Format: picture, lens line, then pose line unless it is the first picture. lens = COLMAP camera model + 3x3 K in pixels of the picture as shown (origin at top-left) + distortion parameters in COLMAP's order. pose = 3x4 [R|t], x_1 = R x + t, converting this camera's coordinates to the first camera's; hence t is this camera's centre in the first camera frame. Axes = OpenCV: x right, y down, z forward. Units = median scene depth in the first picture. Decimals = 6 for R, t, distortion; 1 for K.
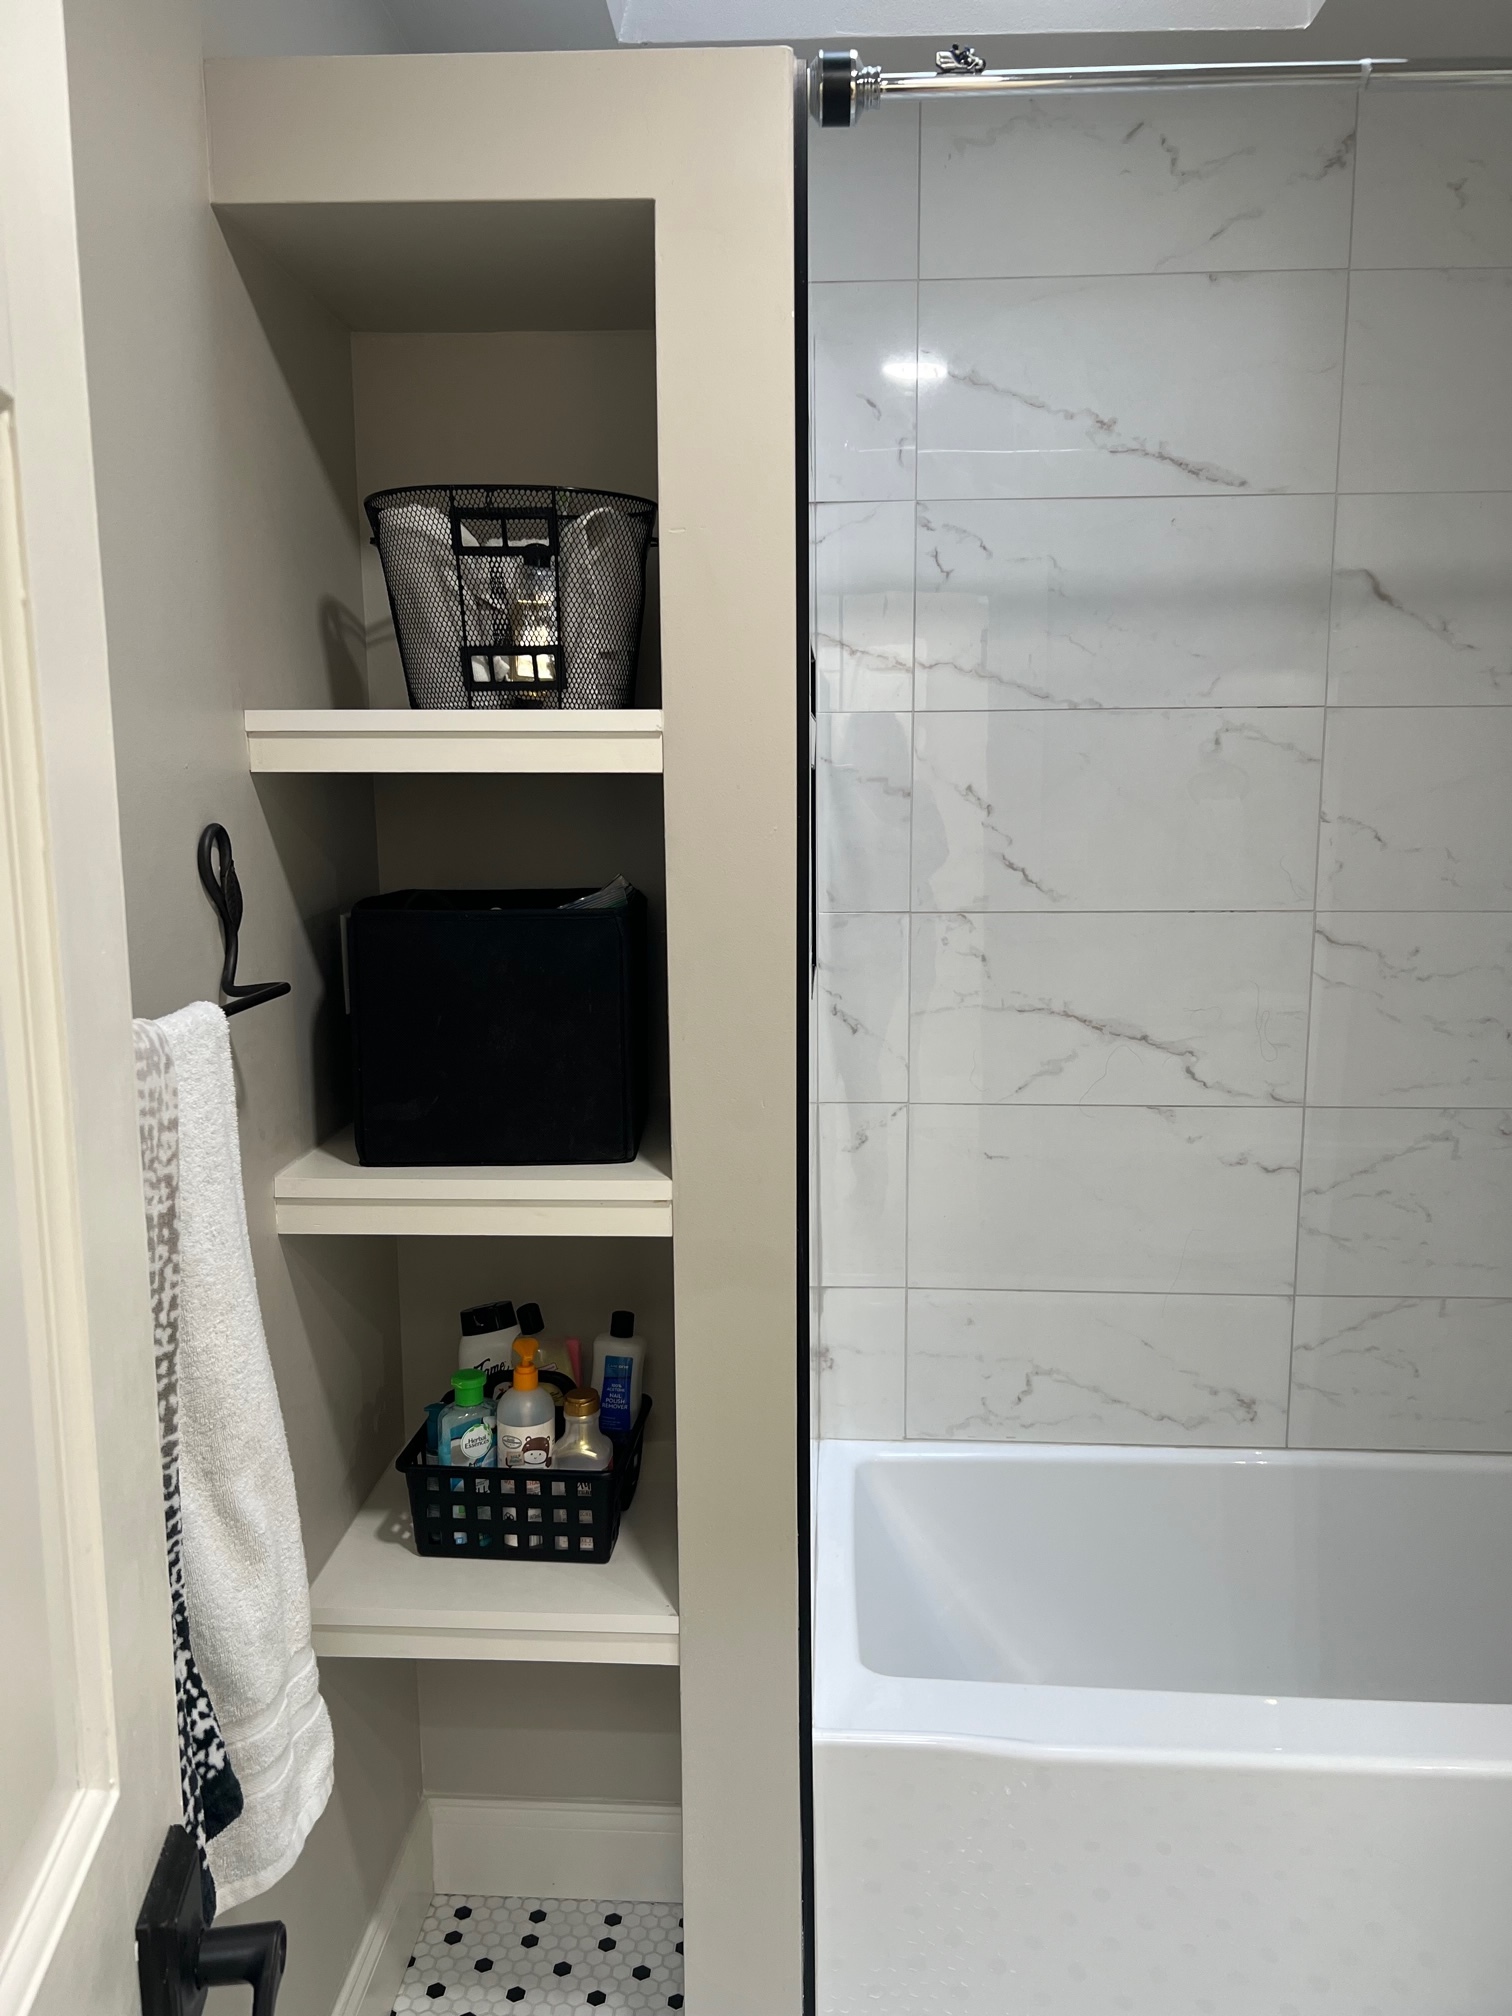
lens RADIAL K [[1508.9, 0, 771.2], [0, 1508.9, 1019.5], [0, 0, 1]] dist [0.051163, -0.053456]
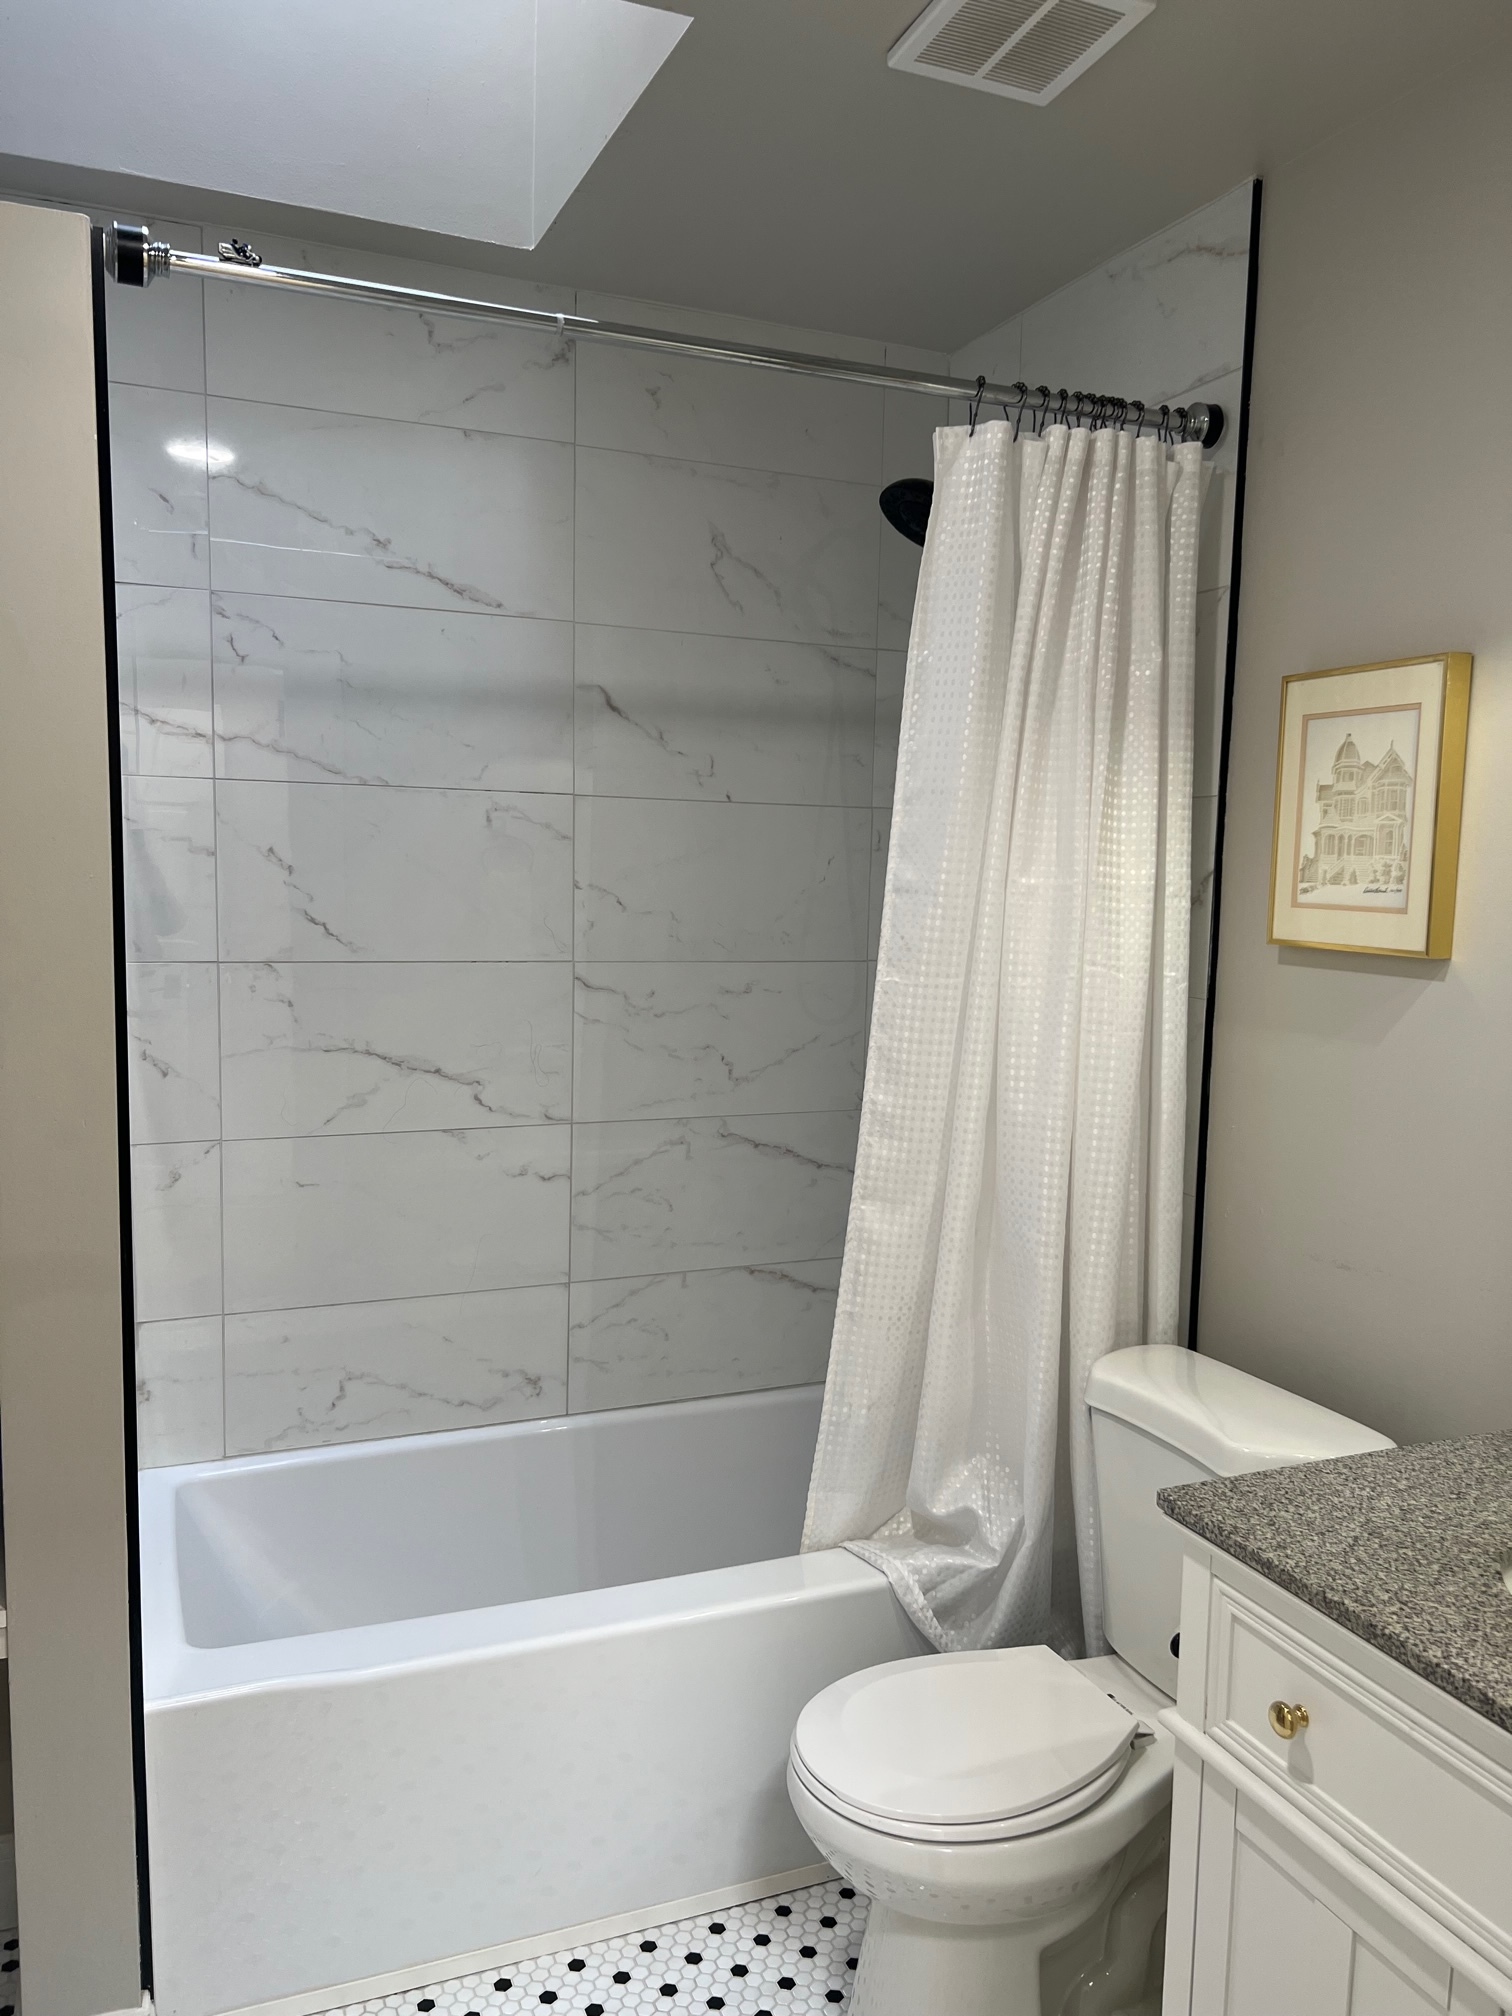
lens RADIAL K [[1508.9, 0, 766.6], [0, 1508.9, 1029.9], [0, 0, 1]] dist [0.051163, -0.053456]
pose [[0.903788, -0.022917, 0.427367, -0.019416], [0.039951, 0.998723, -0.030934, 0.028114], [-0.426112, 0.045031, 0.903549, -0.158204]]
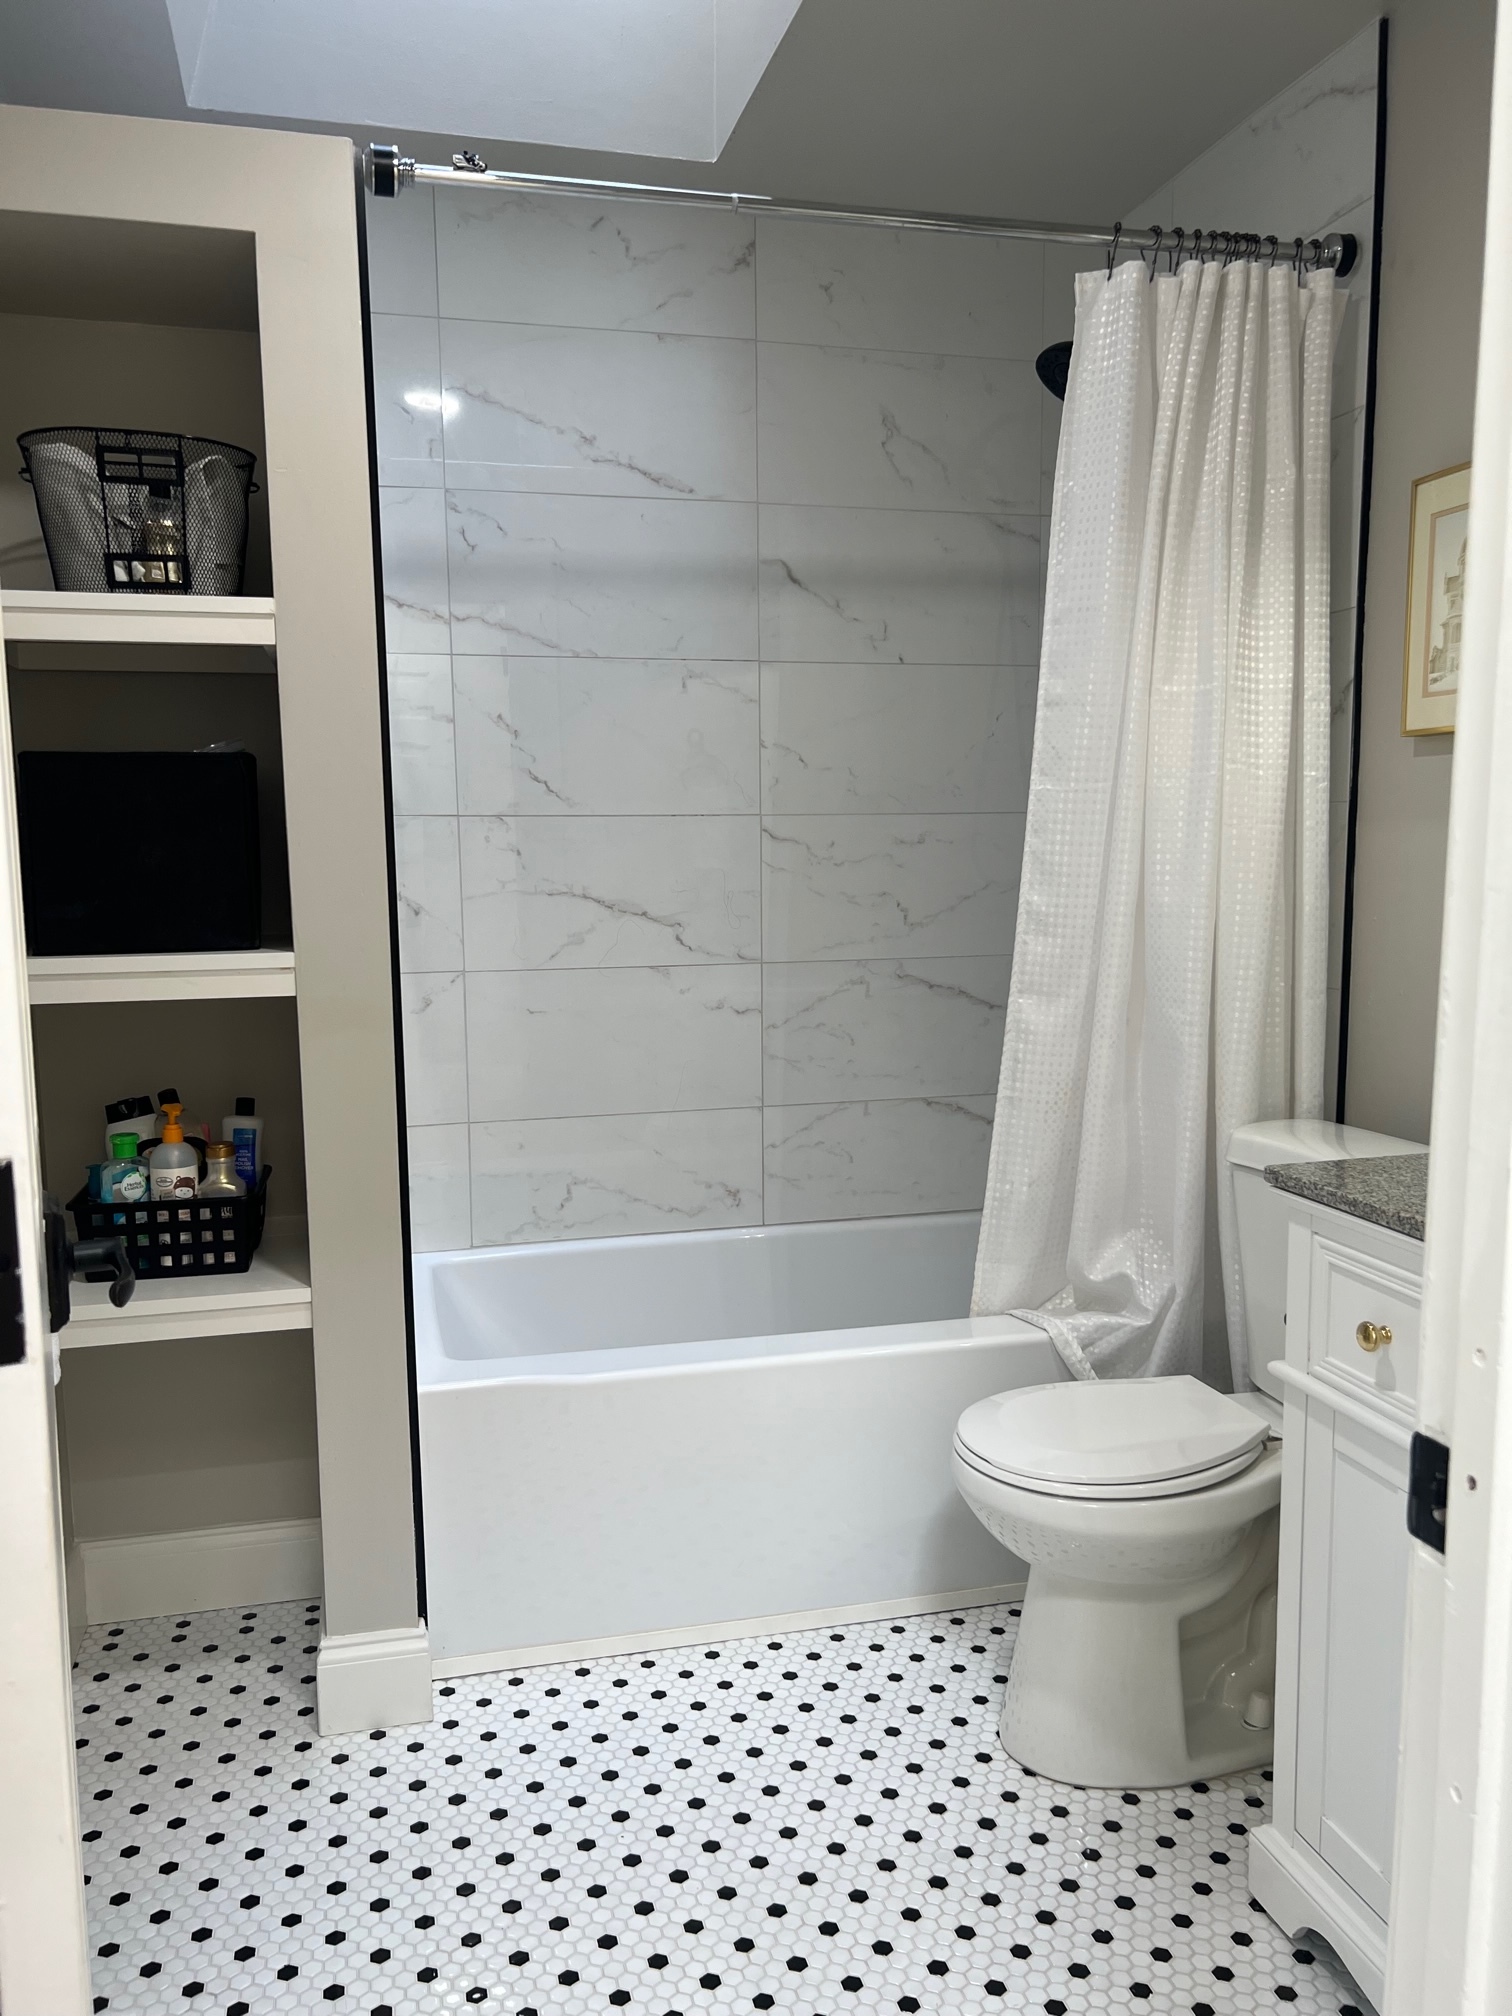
lens RADIAL K [[1508.9, 0, 740.7], [0, 1508.9, 1034.2], [0, 0, 1]] dist [0.051163, -0.053456]
pose [[0.958310, -0.042198, 0.282599, -0.047893], [0.050768, 0.998444, -0.023071, 0.160119], [-0.281185, 0.036456, 0.958961, -0.281611]]
